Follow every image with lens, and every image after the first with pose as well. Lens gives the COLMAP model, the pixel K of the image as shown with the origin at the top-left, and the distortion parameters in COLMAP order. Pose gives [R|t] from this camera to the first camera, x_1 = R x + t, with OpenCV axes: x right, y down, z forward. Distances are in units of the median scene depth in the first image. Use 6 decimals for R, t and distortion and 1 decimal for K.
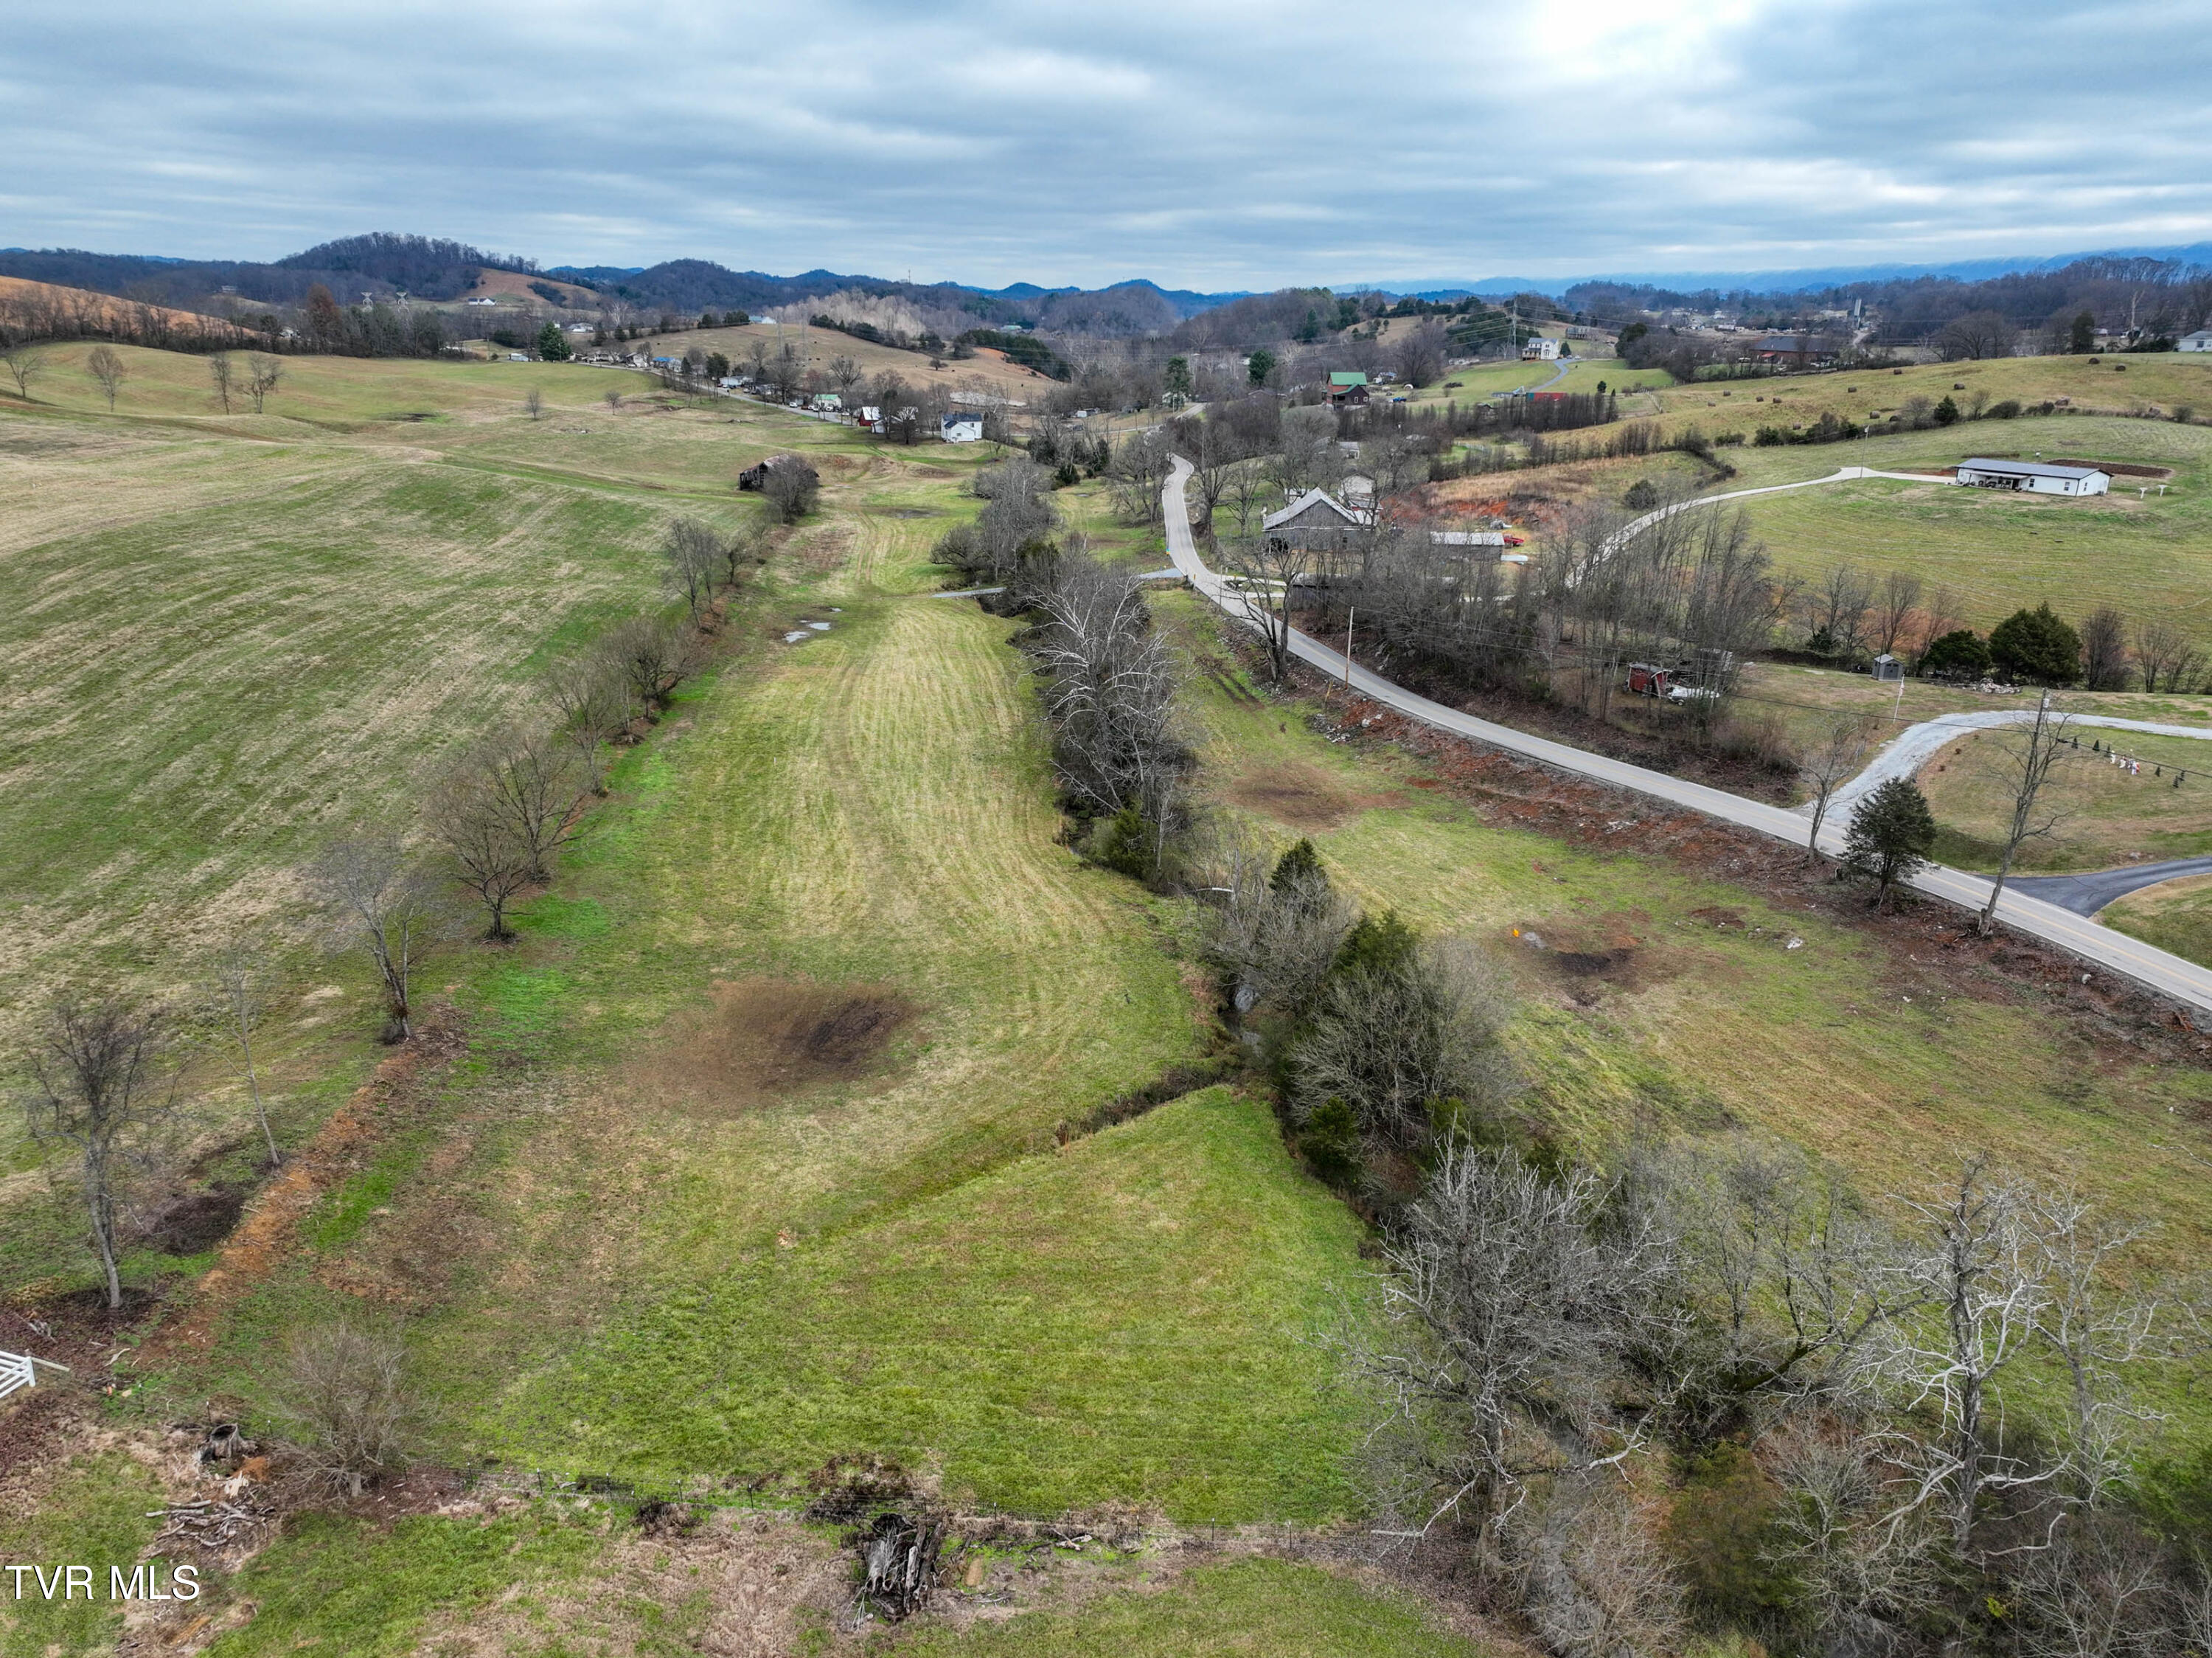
lens RADIAL K [[1557.6, 0, 1111.0], [0, 1557.6, 822.8], [0, 0, 1]] dist [-0.008623, 0.025525]
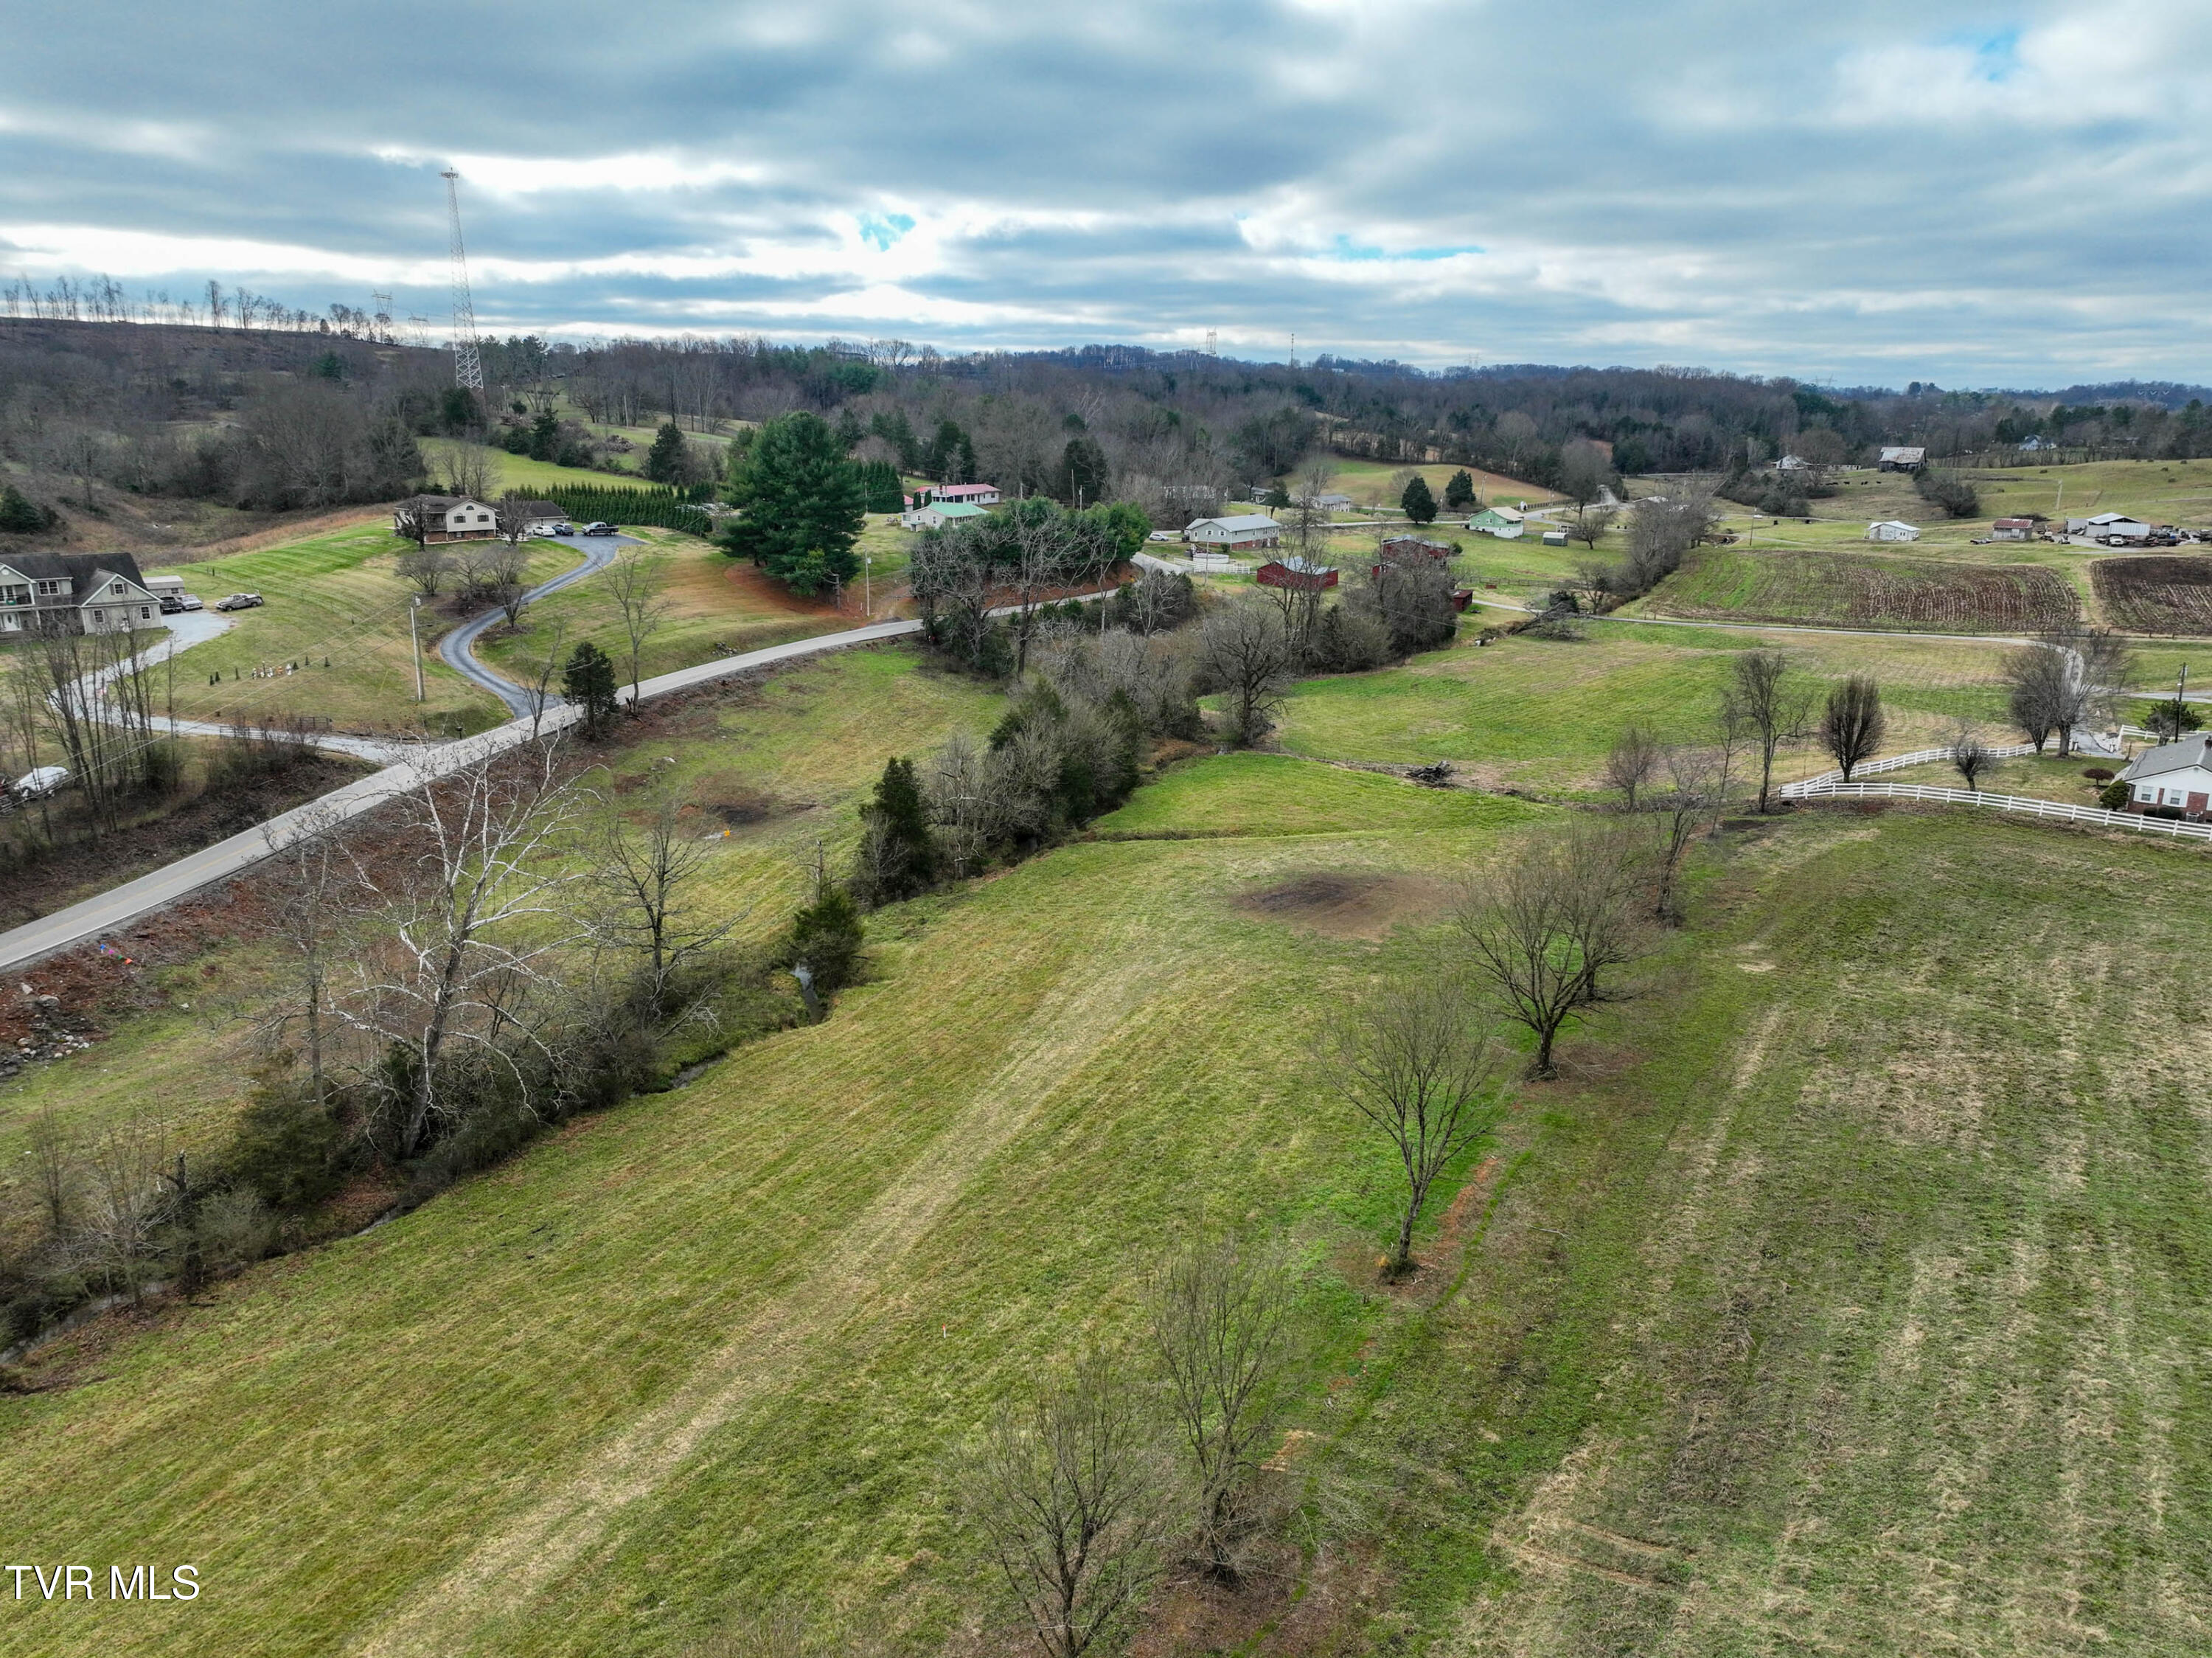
lens RADIAL K [[1557.6, 0, 1111.0], [0, 1557.6, 822.8], [0, 0, 1]] dist [-0.008623, 0.025525]
pose [[-0.813569, -0.170190, 0.556005, -0.111369], [0.165715, 0.848689, 0.502260, -0.085080], [-0.557355, 0.500761, -0.662264, 0.290436]]
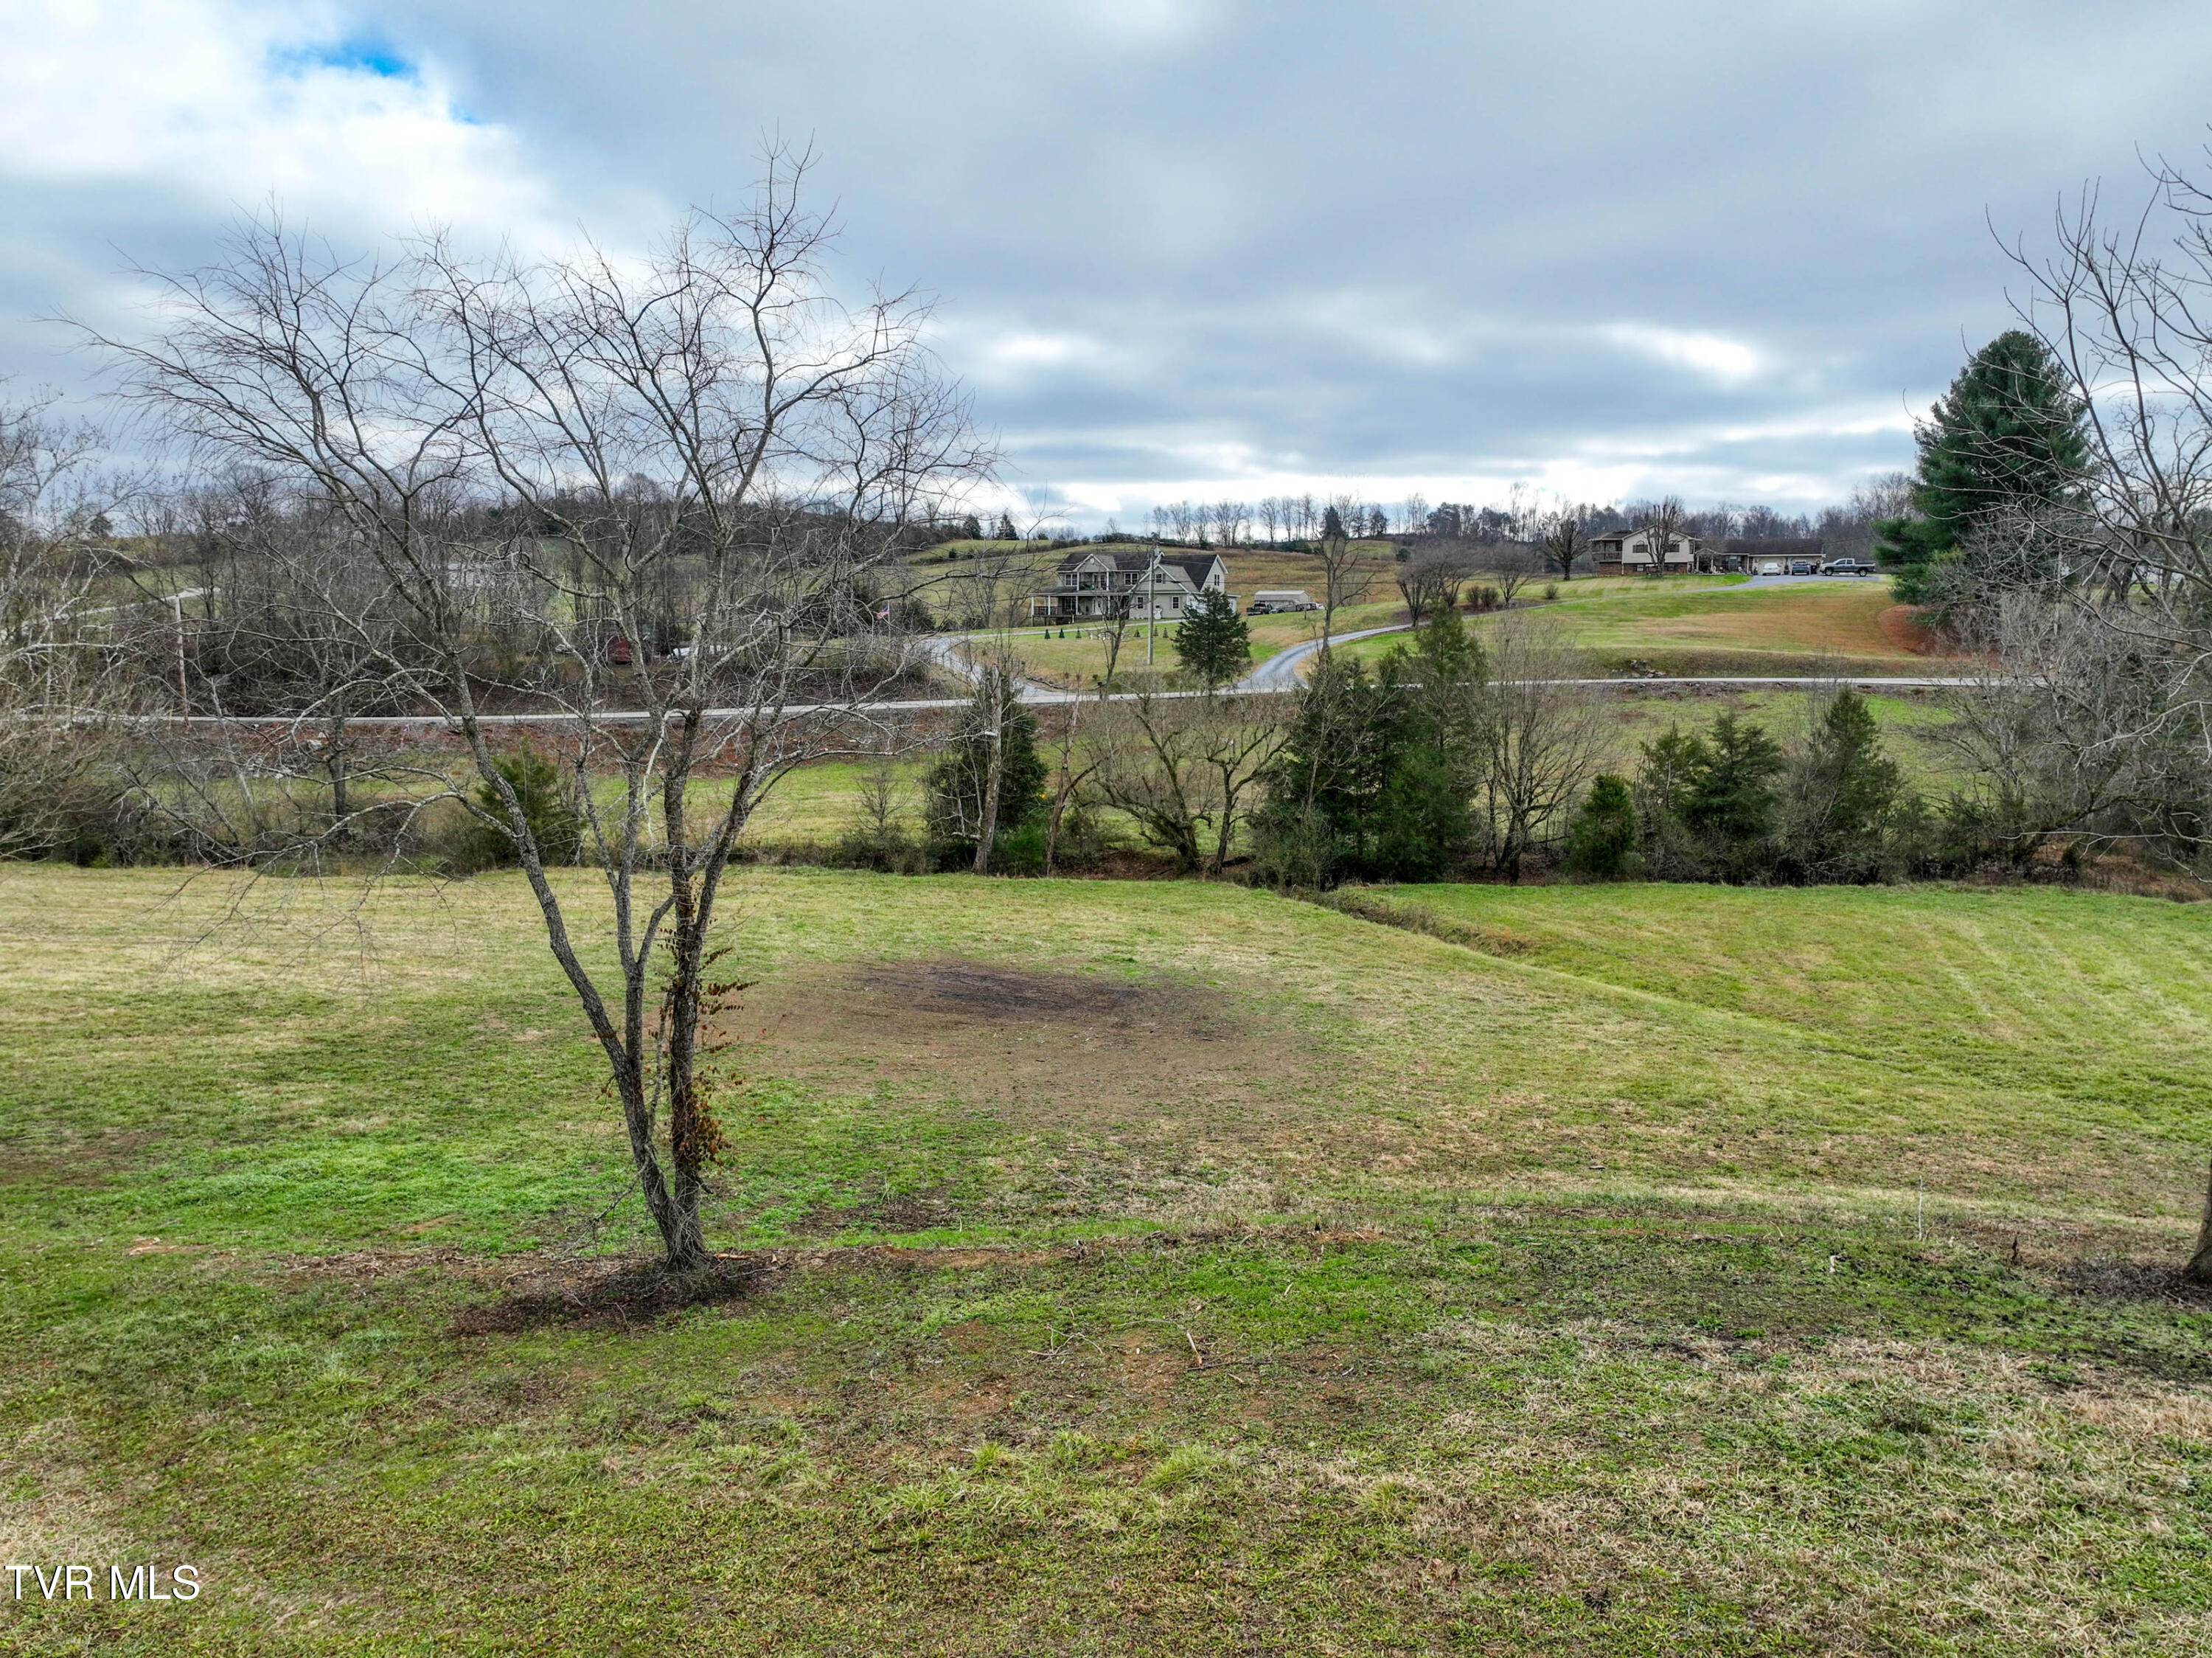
lens RADIAL K [[1541.5, 0, 1106.0], [0, 1541.5, 829.0], [0, 0, 1]] dist [-0.007550, -0.001230]
pose [[0.309871, -0.124781, 0.942555, -0.091679], [0.298425, 0.954017, 0.028189, 0.013423], [-0.902730, 0.272547, 0.332860, 0.126407]]
